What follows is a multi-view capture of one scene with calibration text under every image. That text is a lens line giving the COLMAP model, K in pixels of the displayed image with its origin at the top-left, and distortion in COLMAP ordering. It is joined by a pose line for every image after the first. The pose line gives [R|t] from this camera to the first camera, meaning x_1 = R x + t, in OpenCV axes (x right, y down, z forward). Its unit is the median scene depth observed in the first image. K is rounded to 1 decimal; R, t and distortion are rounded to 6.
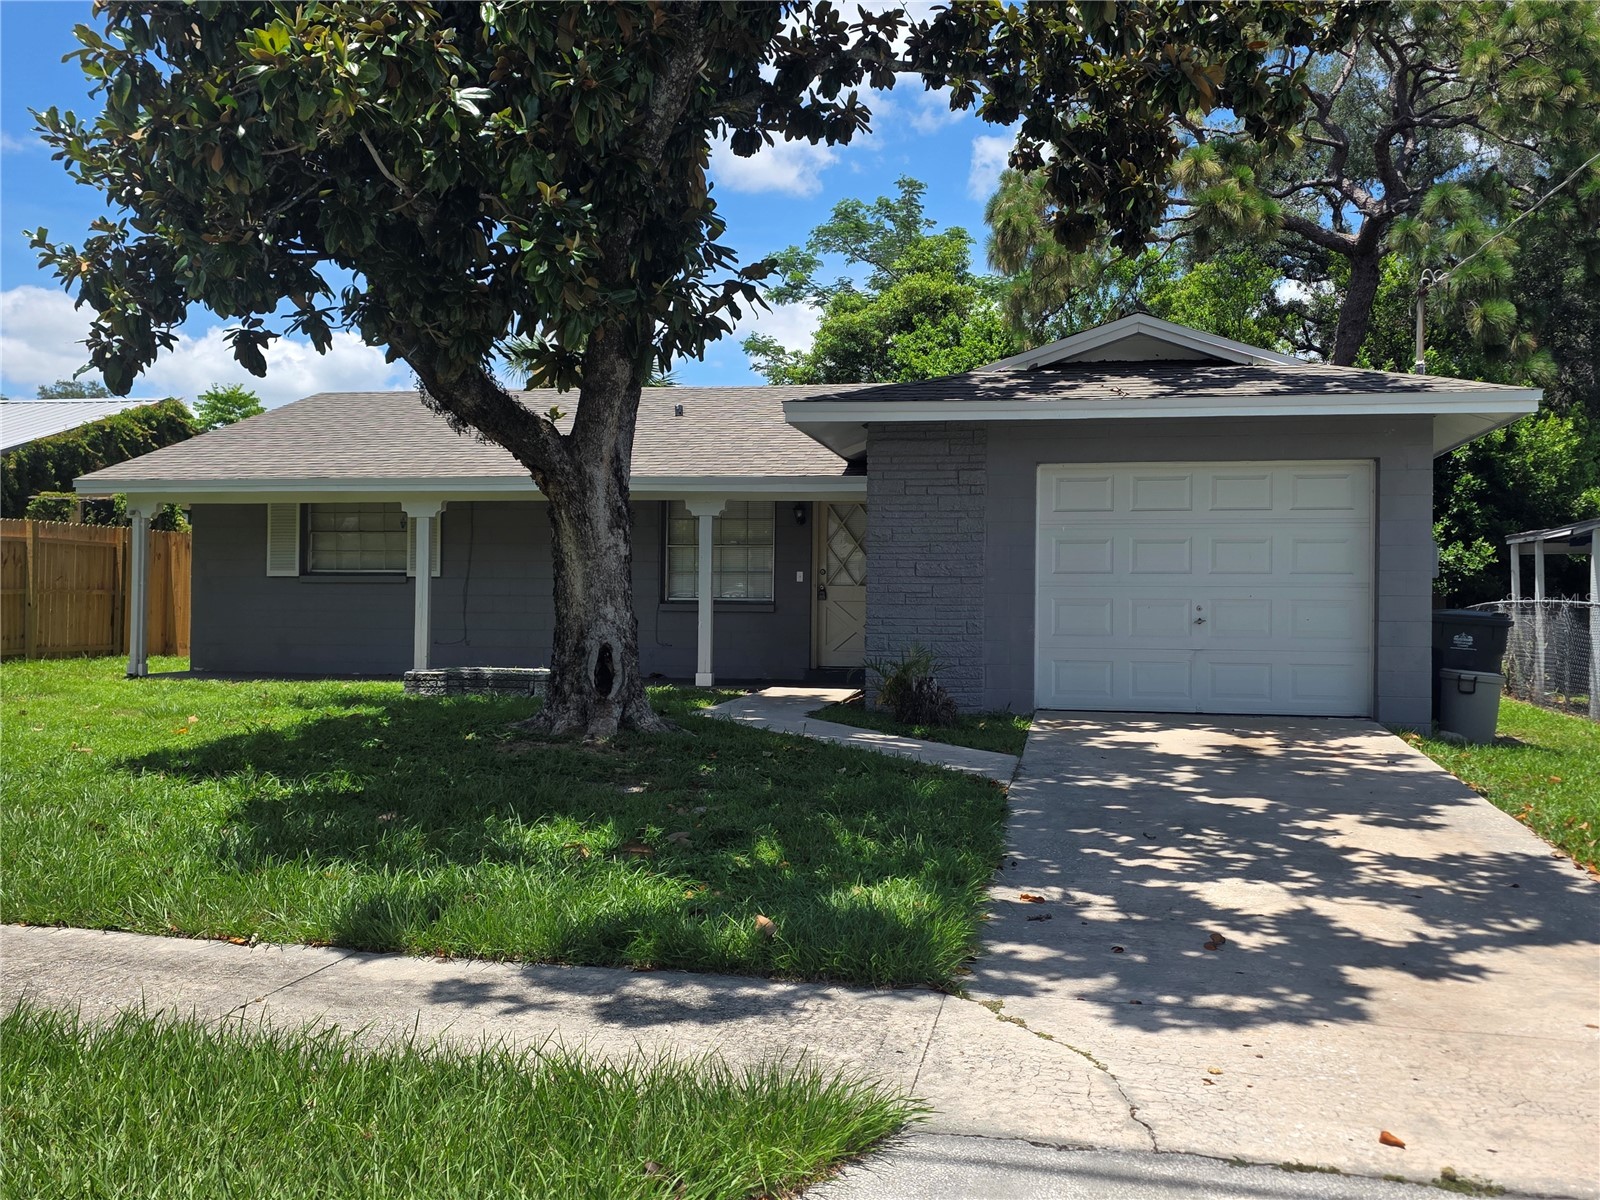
lens RADIAL K [[1451.3, 0, 800.0], [0, 1451.3, 600.0], [0, 0, 1]] dist [0.061379, 0.001312]
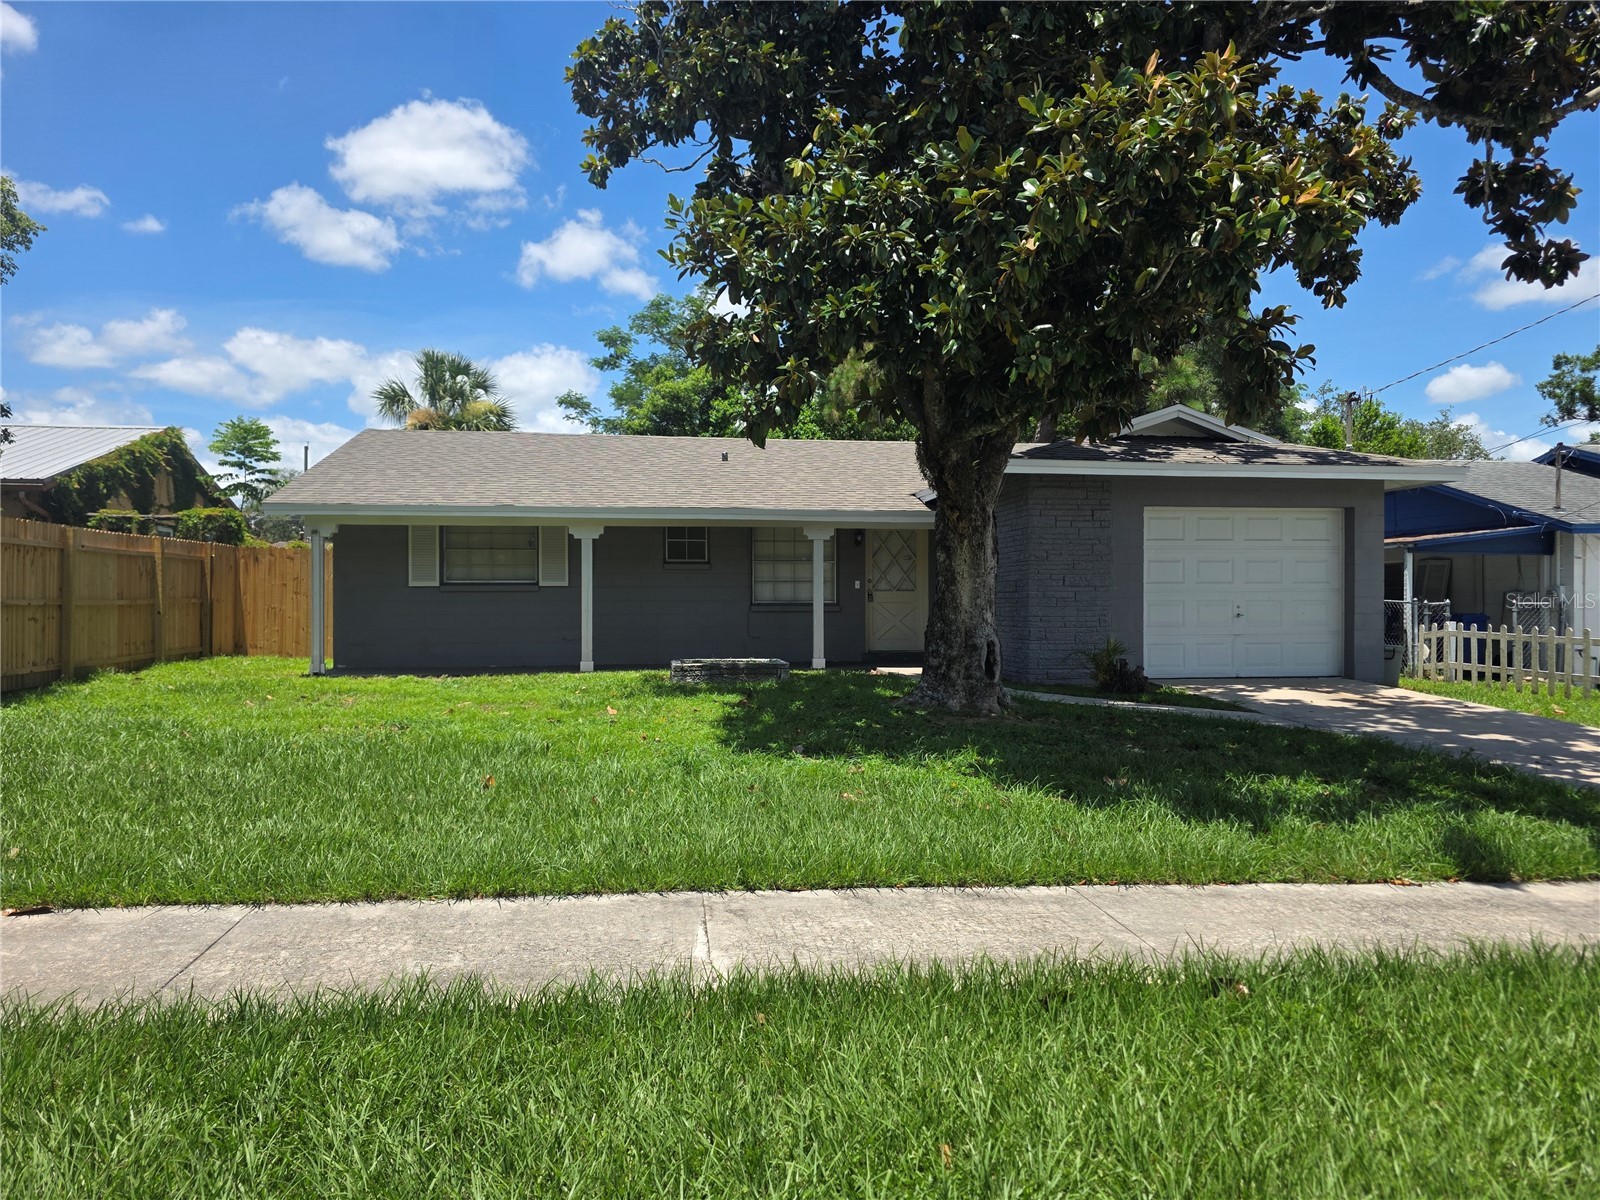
lens RADIAL K [[1073.1, 0, 800.0], [0, 1073.1, 600.0], [0, 0, 1]] dist [0.061876, -0.000418]
pose [[0.949238, -0.010290, 0.314391, -0.362200], [0.008430, 0.999938, 0.007276, -0.009443], [-0.314446, -0.004257, 0.949266, 0.072037]]
